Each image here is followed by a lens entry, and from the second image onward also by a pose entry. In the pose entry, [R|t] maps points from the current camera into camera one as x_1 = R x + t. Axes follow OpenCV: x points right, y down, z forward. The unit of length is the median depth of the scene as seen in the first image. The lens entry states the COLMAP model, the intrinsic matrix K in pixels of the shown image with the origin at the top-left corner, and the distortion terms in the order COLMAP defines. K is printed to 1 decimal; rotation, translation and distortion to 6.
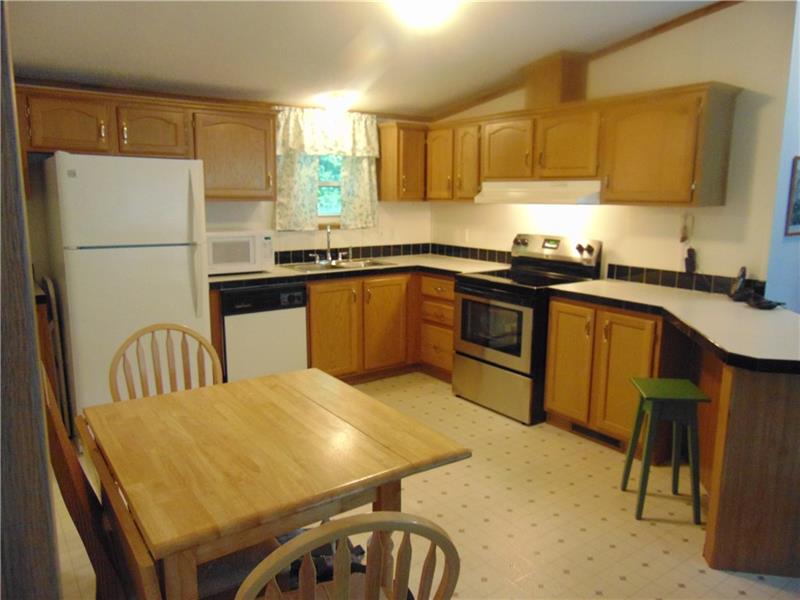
lens RADIAL K [[600.6, 0, 399.2], [0, 600.6, 297.5], [0, 0, 1]] dist [-0.014263, 0.032803]
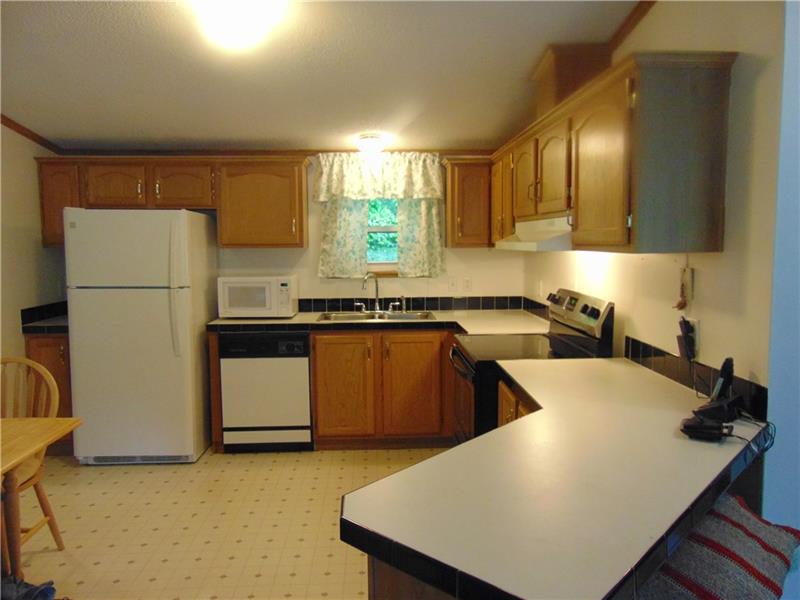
lens RADIAL K [[600.6, 0, 398.0], [0, 600.6, 302.5], [0, 0, 1]] dist [-0.014263, 0.032803]
pose [[0.834543, 0.045251, -0.549081, 0.435001], [-0.083293, 0.995529, -0.044552, -0.036503], [0.544610, 0.082915, 0.834581, 0.245966]]
